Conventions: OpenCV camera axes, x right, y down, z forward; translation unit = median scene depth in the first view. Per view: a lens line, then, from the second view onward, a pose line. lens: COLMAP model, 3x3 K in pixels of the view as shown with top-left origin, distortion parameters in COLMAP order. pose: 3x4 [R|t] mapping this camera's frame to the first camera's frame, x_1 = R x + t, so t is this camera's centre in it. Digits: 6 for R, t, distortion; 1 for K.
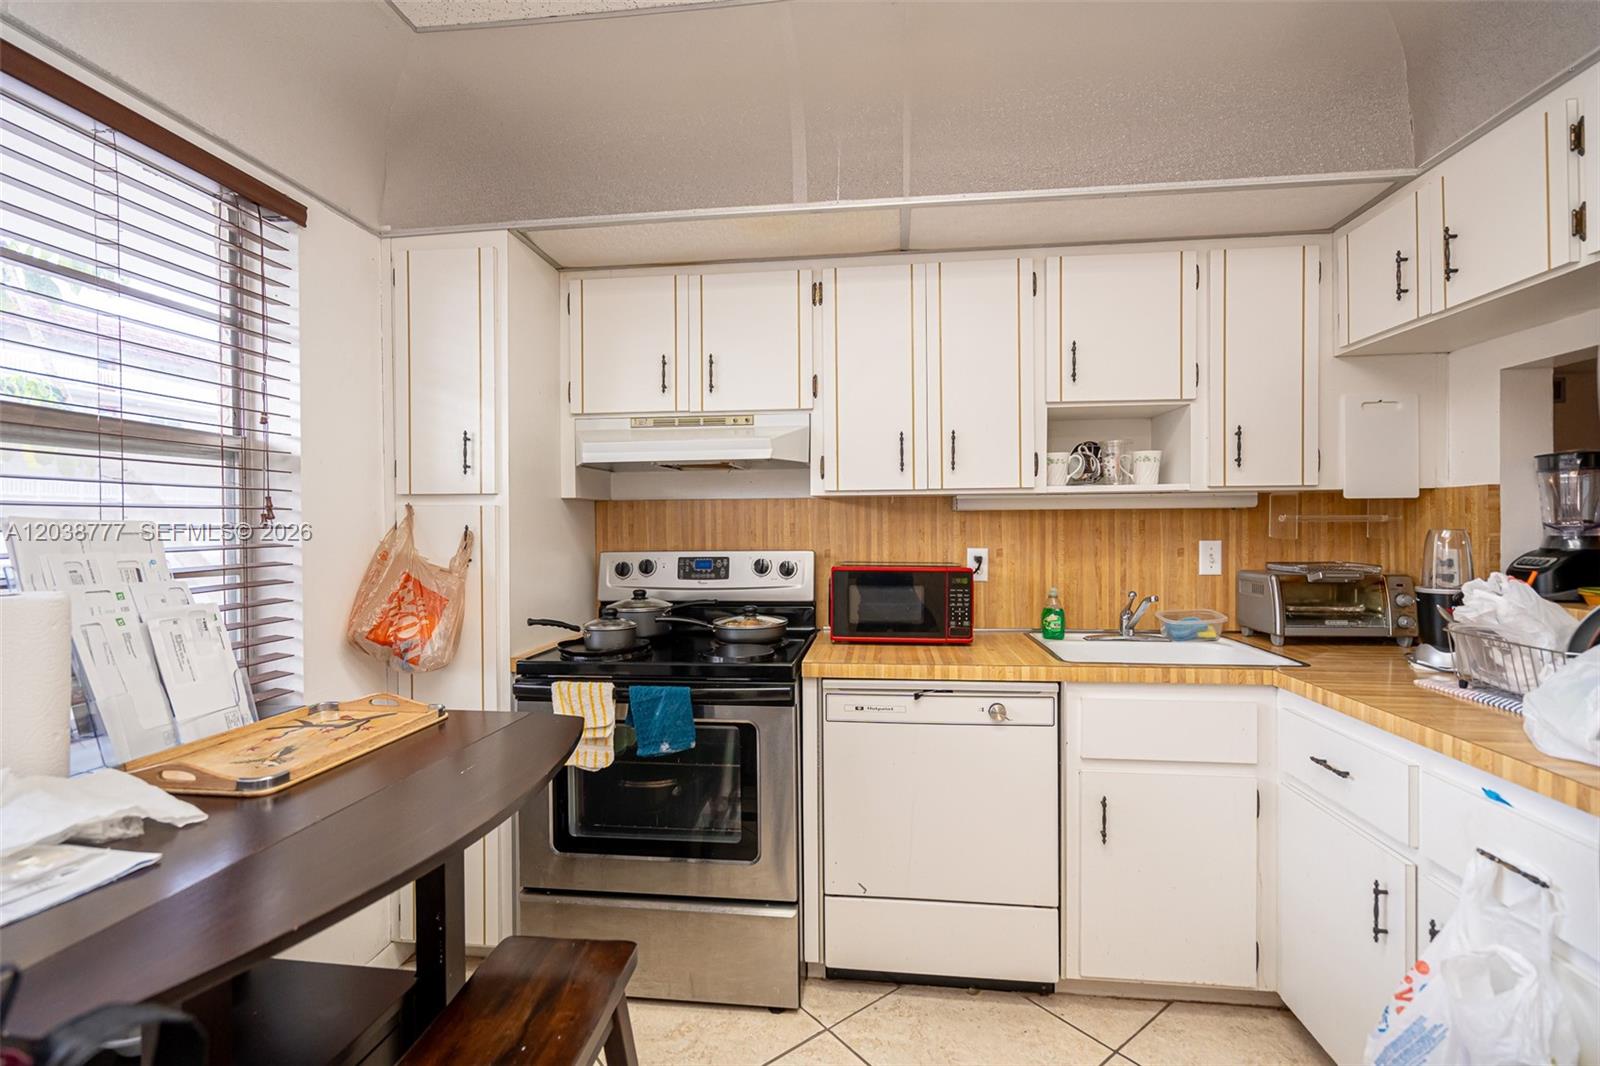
lens RADIAL K [[722.3, 0, 801.9], [0, 722.3, 529.5], [0, 0, 1]] dist [0.000512, 0.000811]
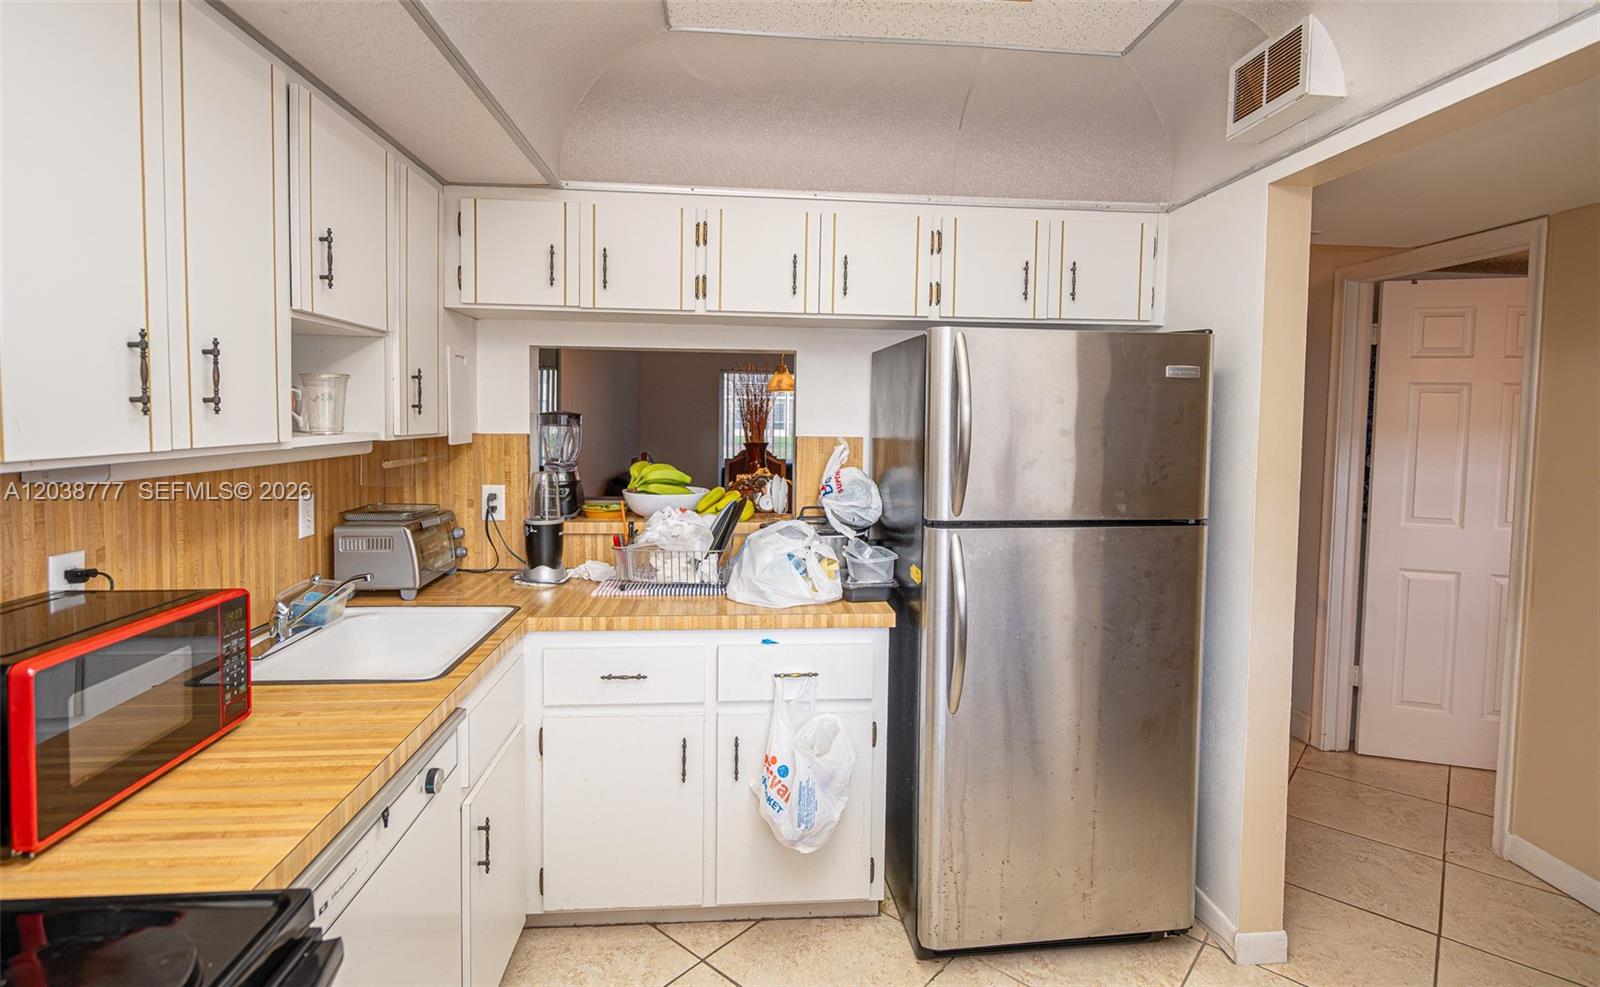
lens RADIAL K [[783.2, 0, 802.4], [0, 783.2, 454.4], [0, 0, 1]] dist [0.000382, 0.000062]
pose [[-0.199922, -0.048084, 0.978631, -0.444035], [-0.007756, 0.998841, 0.047493, -0.083184], [-0.979781, 0.001905, -0.200064, 0.694798]]
